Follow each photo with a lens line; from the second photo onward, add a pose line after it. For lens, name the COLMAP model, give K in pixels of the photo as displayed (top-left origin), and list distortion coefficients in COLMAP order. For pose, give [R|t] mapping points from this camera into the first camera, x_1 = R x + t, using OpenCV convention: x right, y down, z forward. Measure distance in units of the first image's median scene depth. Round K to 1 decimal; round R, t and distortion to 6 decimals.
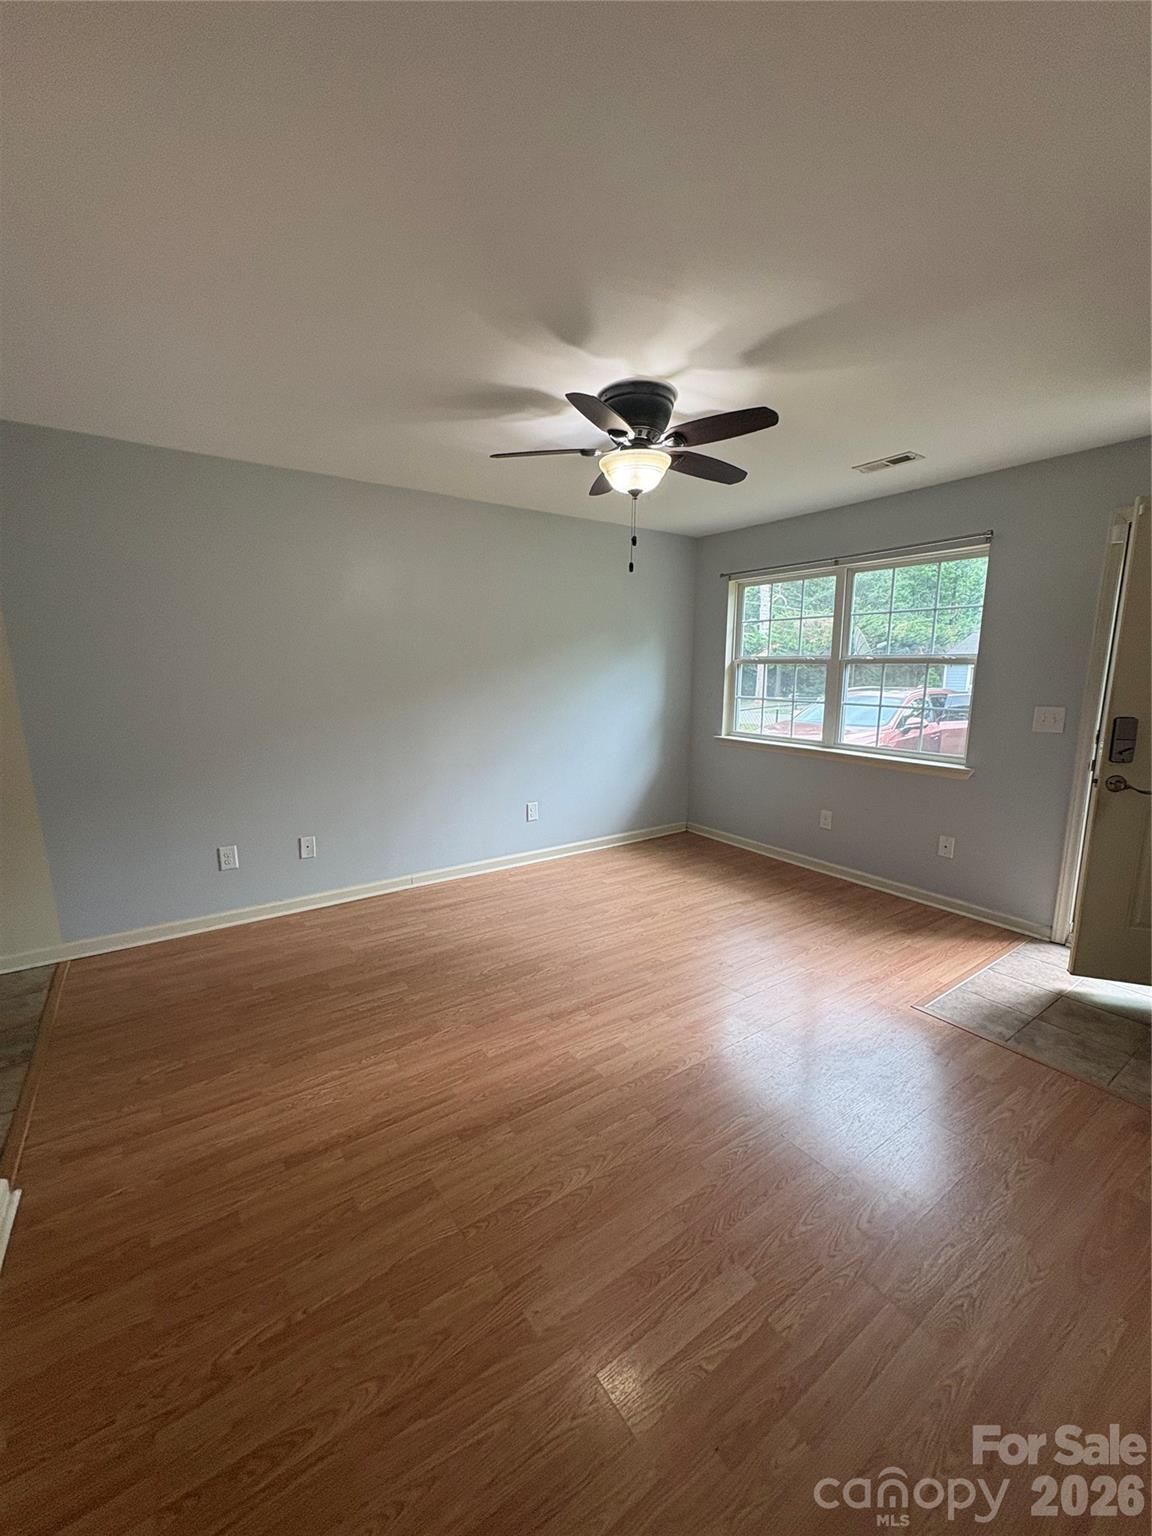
lens RADIAL K [[610.6, 0, 576.0], [0, 610.6, 768.0], [0, 0, 1]] dist [0.002048, -0.000113]
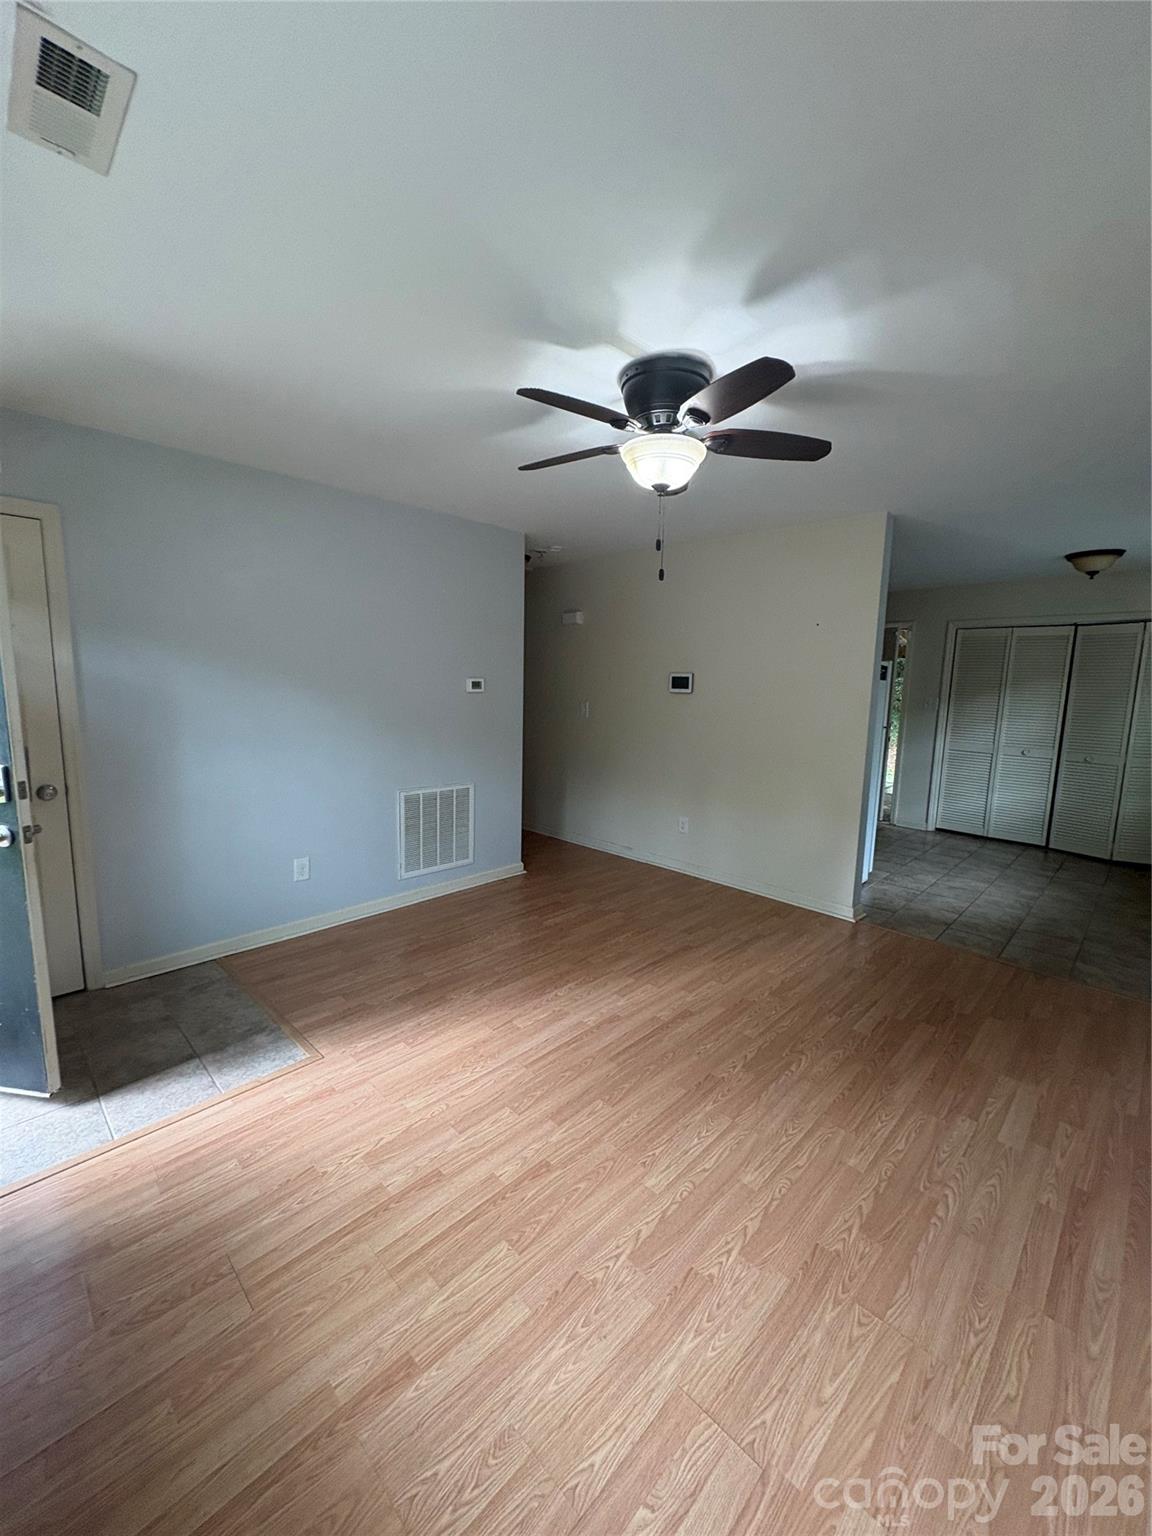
lens RADIAL K [[610.6, 0, 576.0], [0, 610.6, 768.0], [0, 0, 1]] dist [0.002048, -0.000113]
pose [[-0.982680, 0.000029, -0.185309, 0.285721], [-0.056401, 0.952509, 0.299240, -0.254080], [0.176517, 0.304509, -0.936011, 1.462912]]
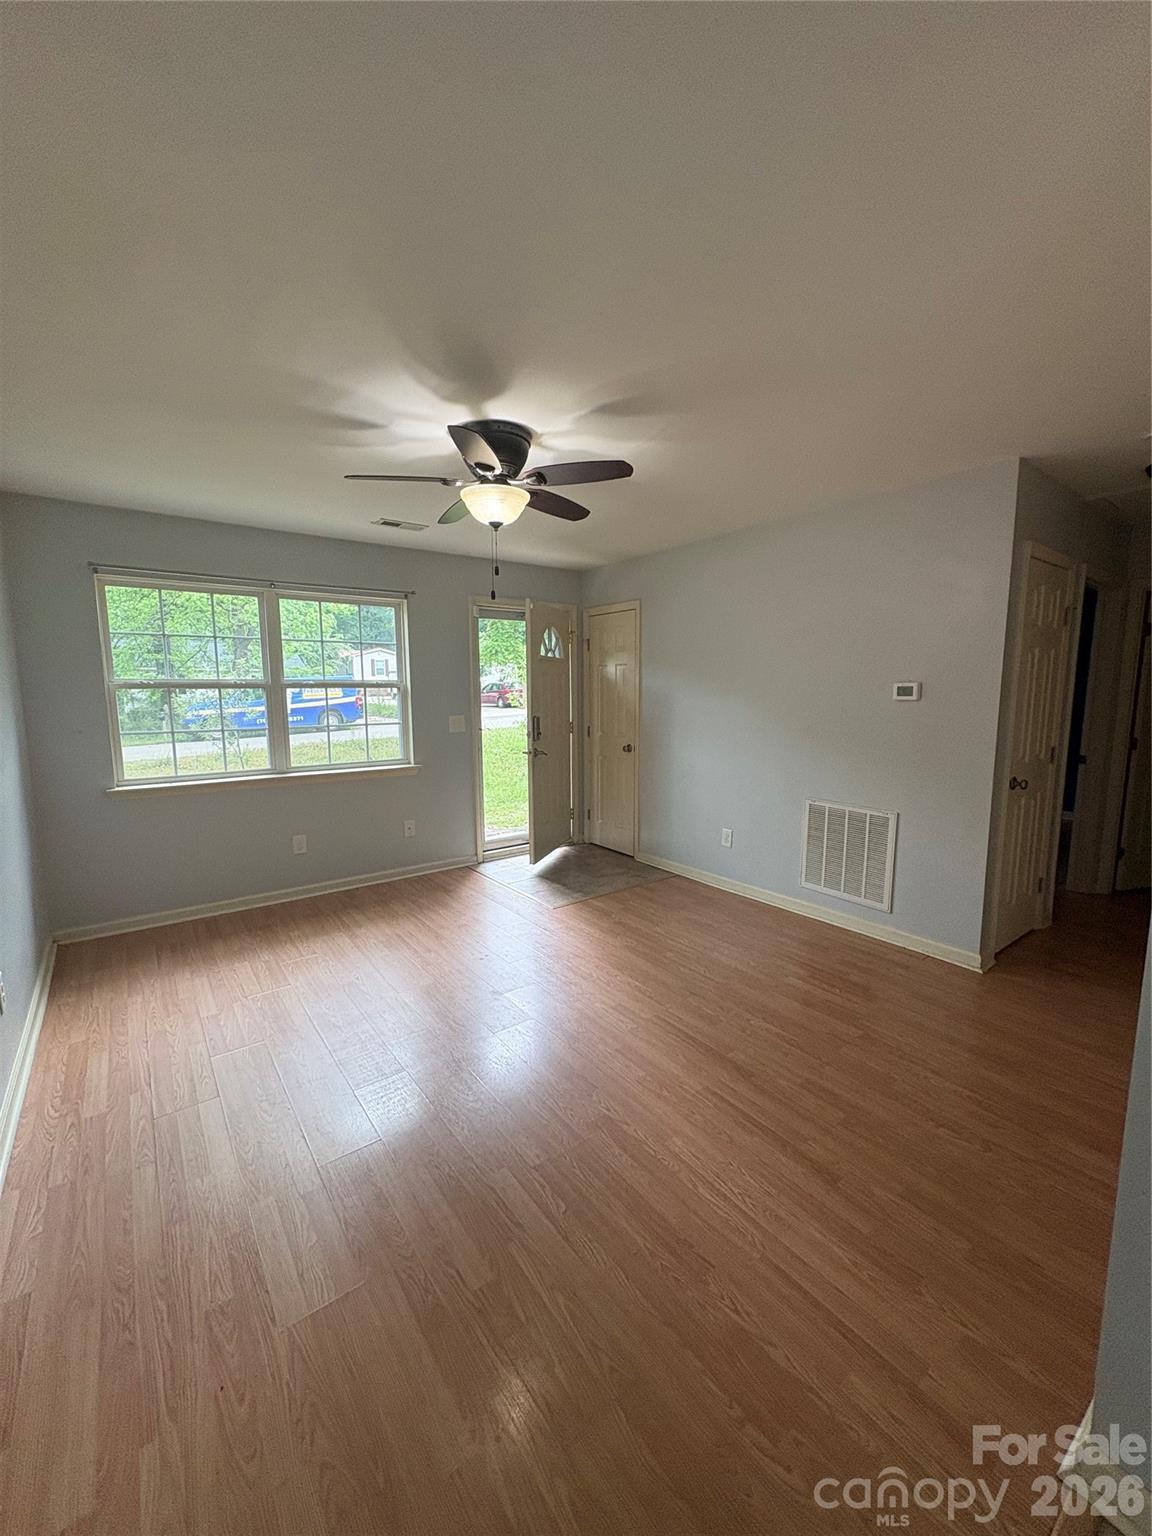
lens RADIAL K [[610.6, 0, 576.0], [0, 610.6, 768.0], [0, 0, 1]] dist [0.002048, -0.000113]
pose [[-0.030259, -0.134847, 0.990404, -0.764519], [0.169705, 0.975779, 0.138041, -0.130754], [-0.985030, 0.172254, -0.006641, 0.731894]]
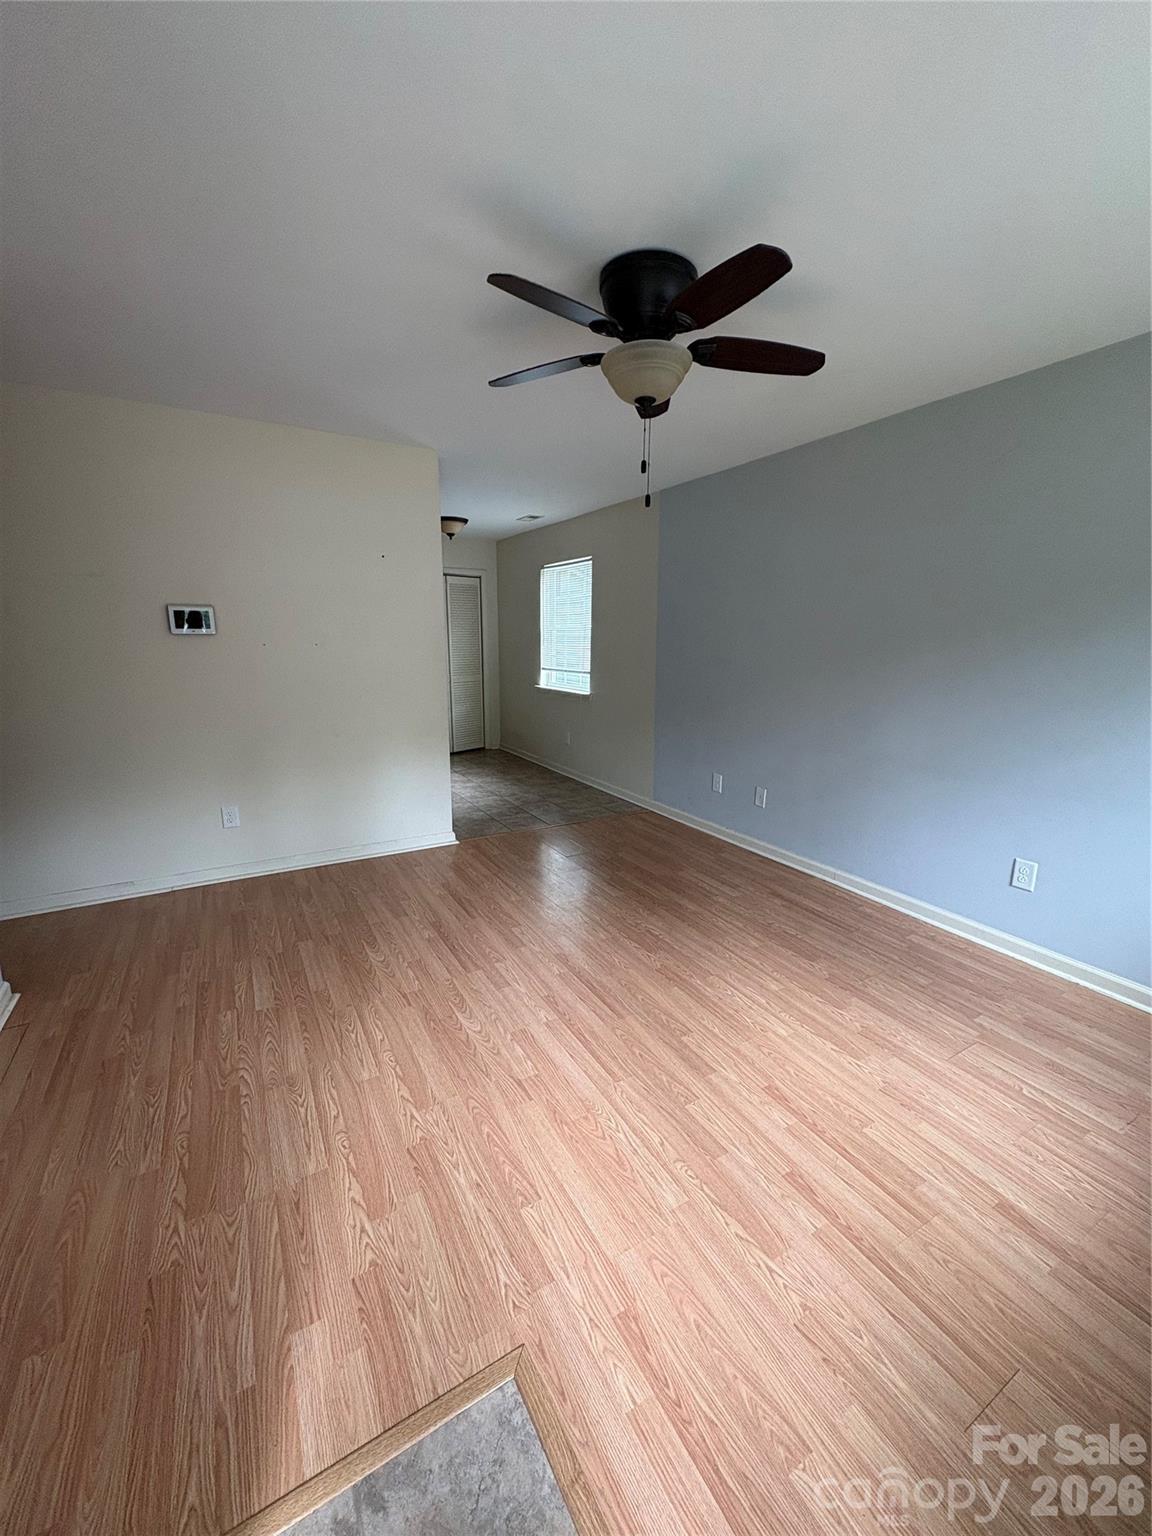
lens RADIAL K [[610.6, 0, 576.0], [0, 610.6, 768.0], [0, 0, 1]] dist [0.002048, -0.000113]
pose [[-0.084161, 0.206757, -0.974766, 0.749570], [-0.171037, 0.960721, 0.218545, -0.121019], [0.981663, 0.185114, -0.045492, 0.803264]]
